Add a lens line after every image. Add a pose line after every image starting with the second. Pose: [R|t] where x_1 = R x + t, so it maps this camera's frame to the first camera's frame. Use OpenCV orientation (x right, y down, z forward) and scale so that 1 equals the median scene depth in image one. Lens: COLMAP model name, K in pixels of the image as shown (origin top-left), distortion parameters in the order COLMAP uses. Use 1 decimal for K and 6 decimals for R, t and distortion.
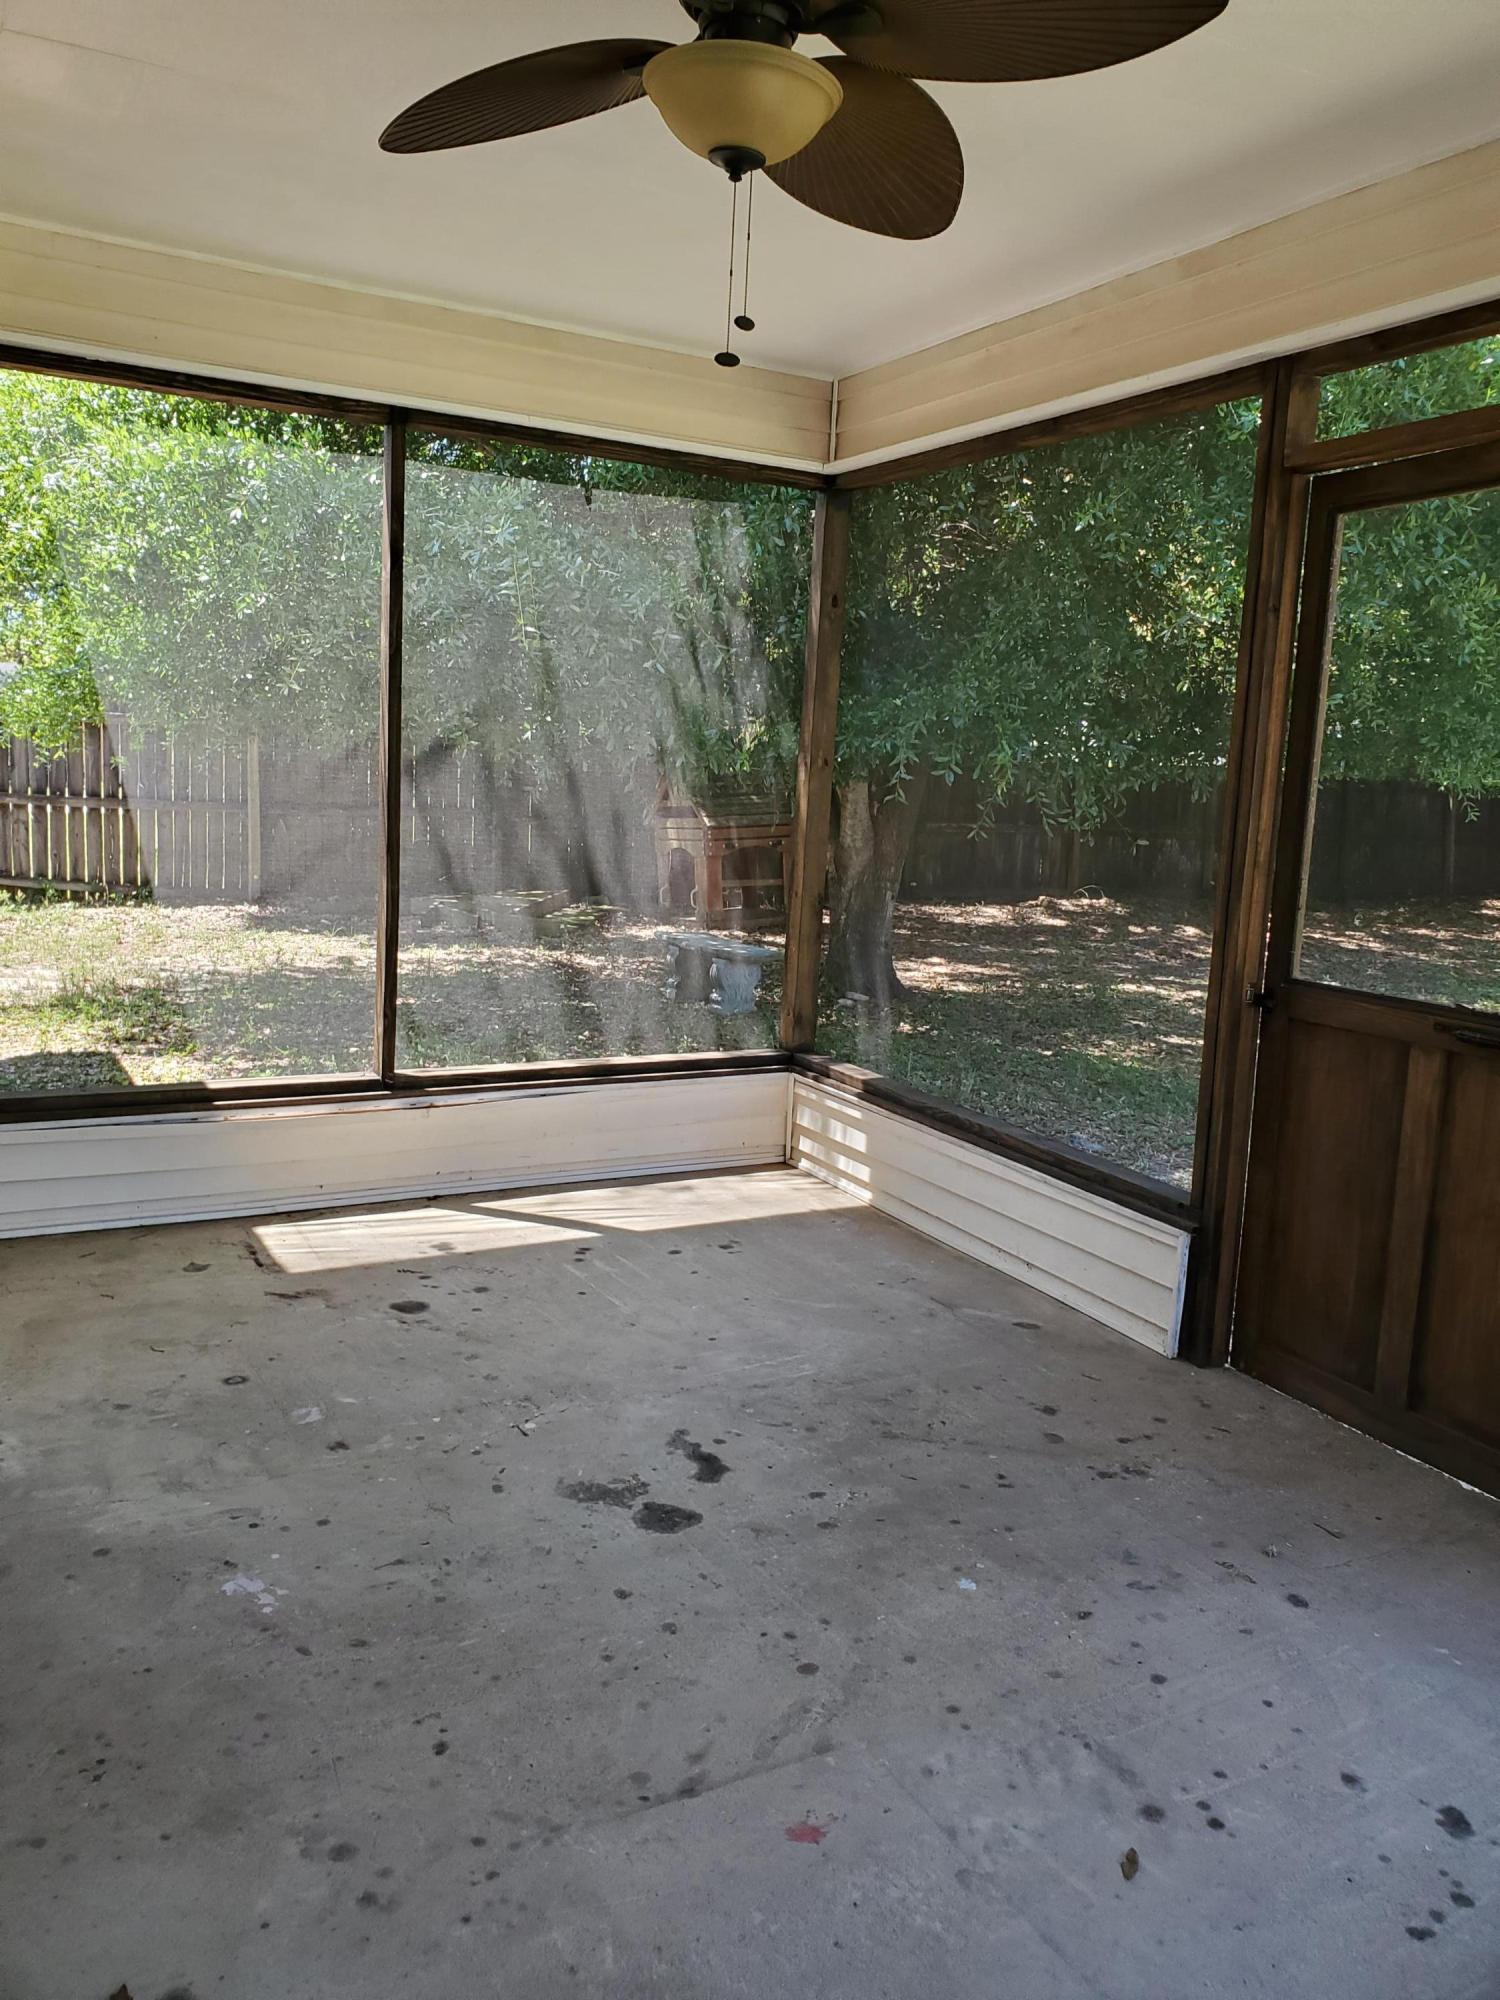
lens RADIAL K [[1548.5, 0, 748.6], [0, 1548.5, 997.9], [0, 0, 1]] dist [0.040278, 0.024513]
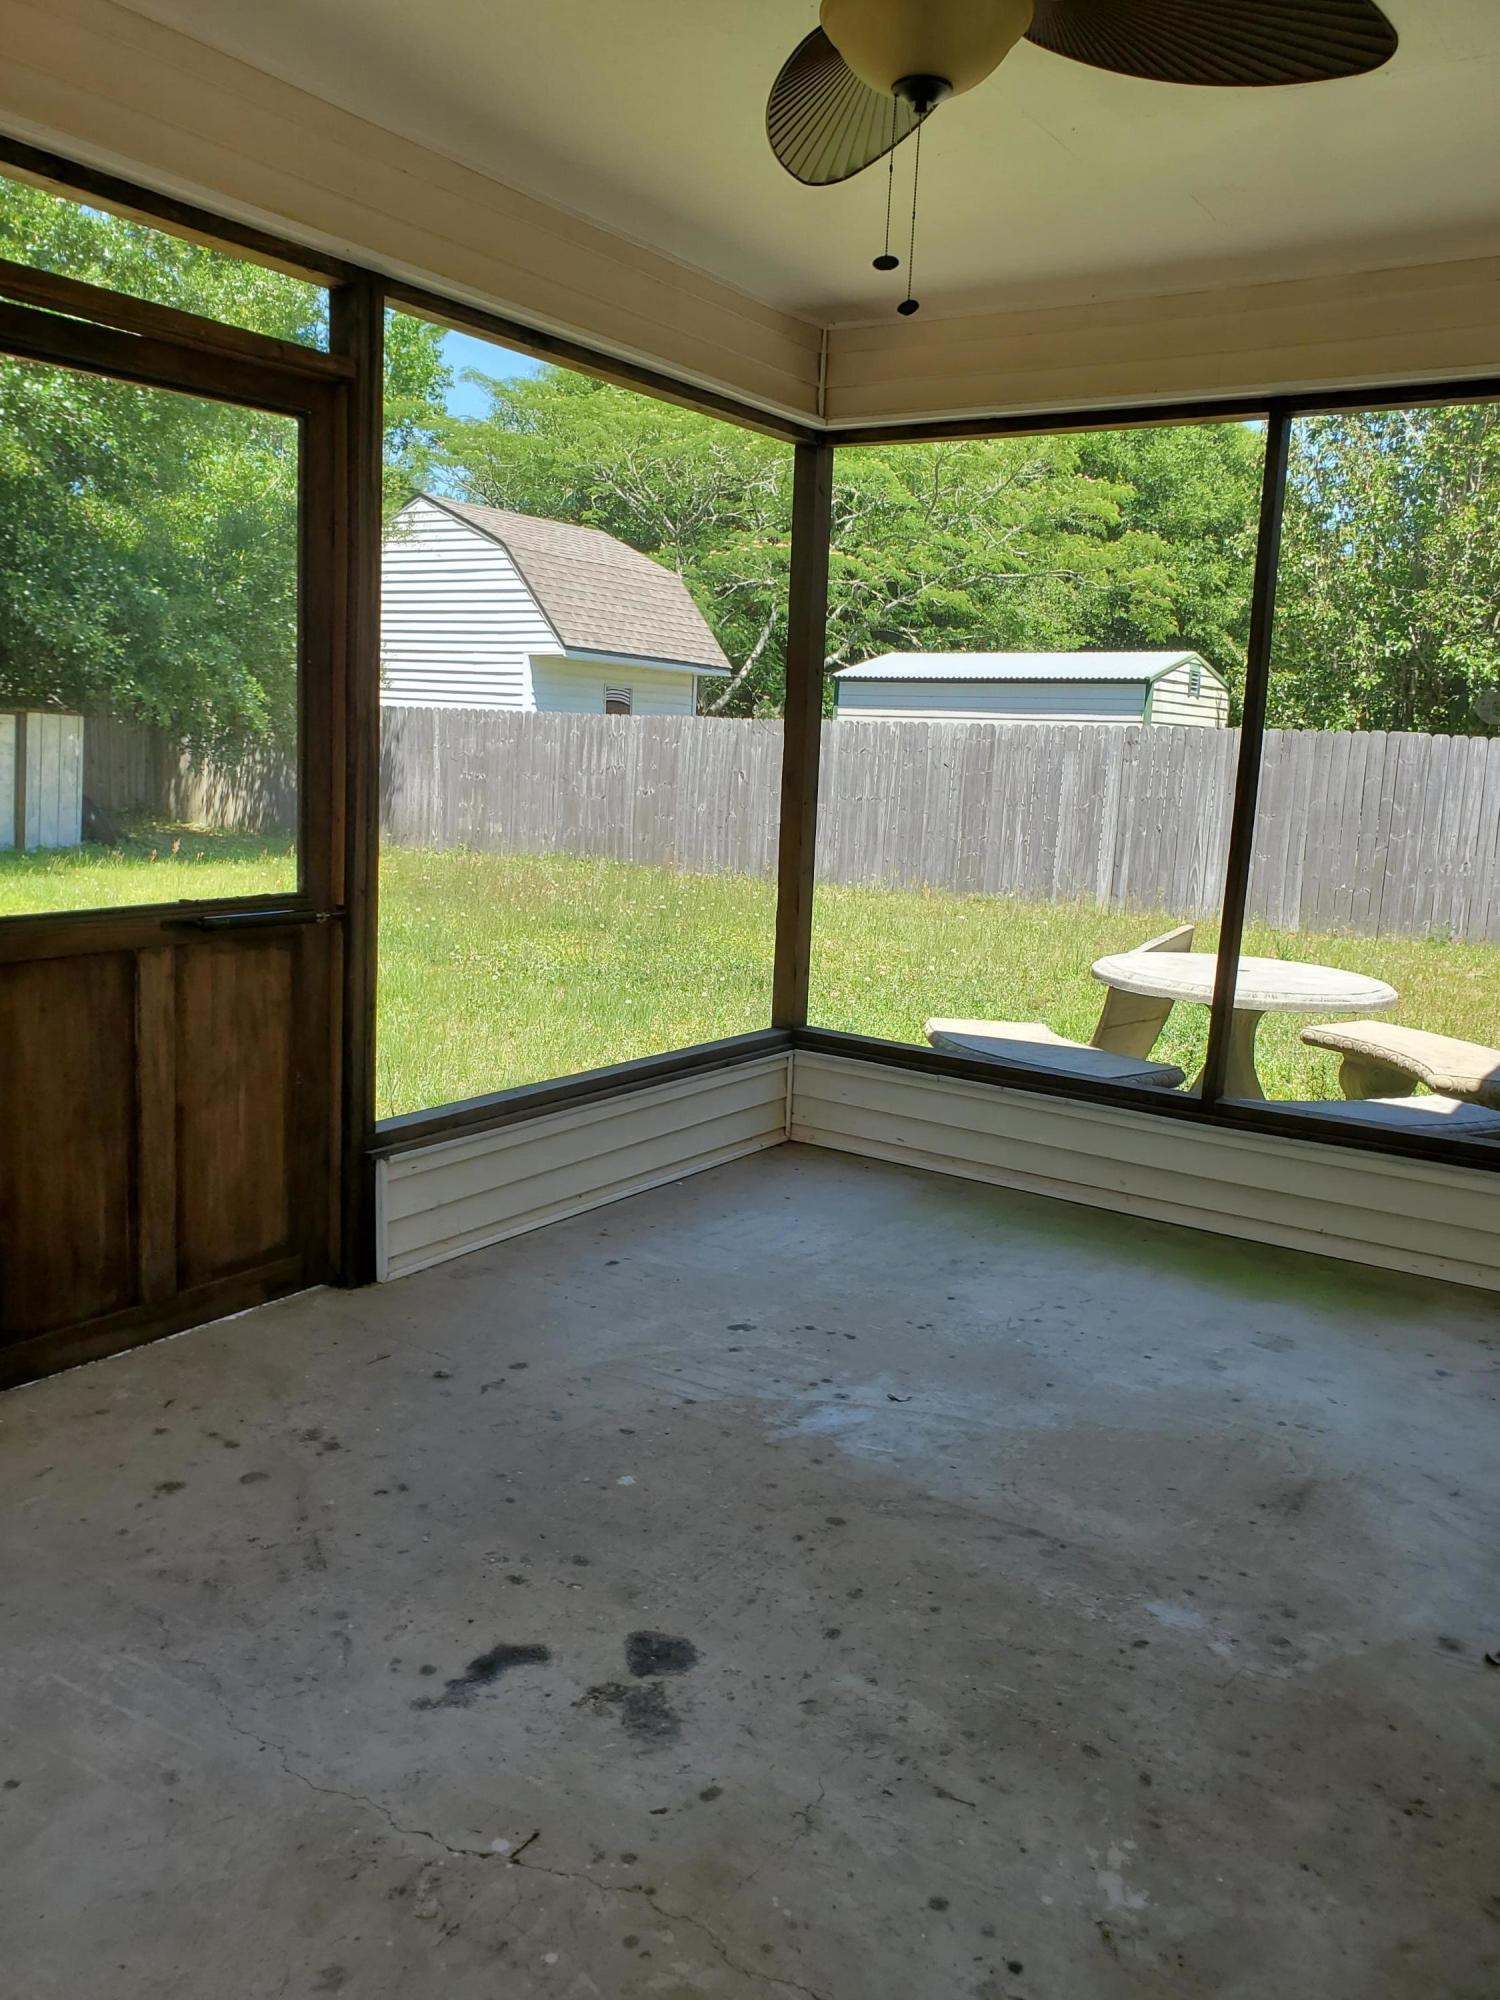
lens RADIAL K [[1548.5, 0, 747.3], [0, 1548.5, 996.2], [0, 0, 1]] dist [0.040278, 0.024513]
pose [[-0.458755, -0.215385, 0.862063, -0.695610], [0.061091, 0.960236, 0.272424, -0.214370], [-0.886460, 0.177640, -0.427355, 1.227375]]
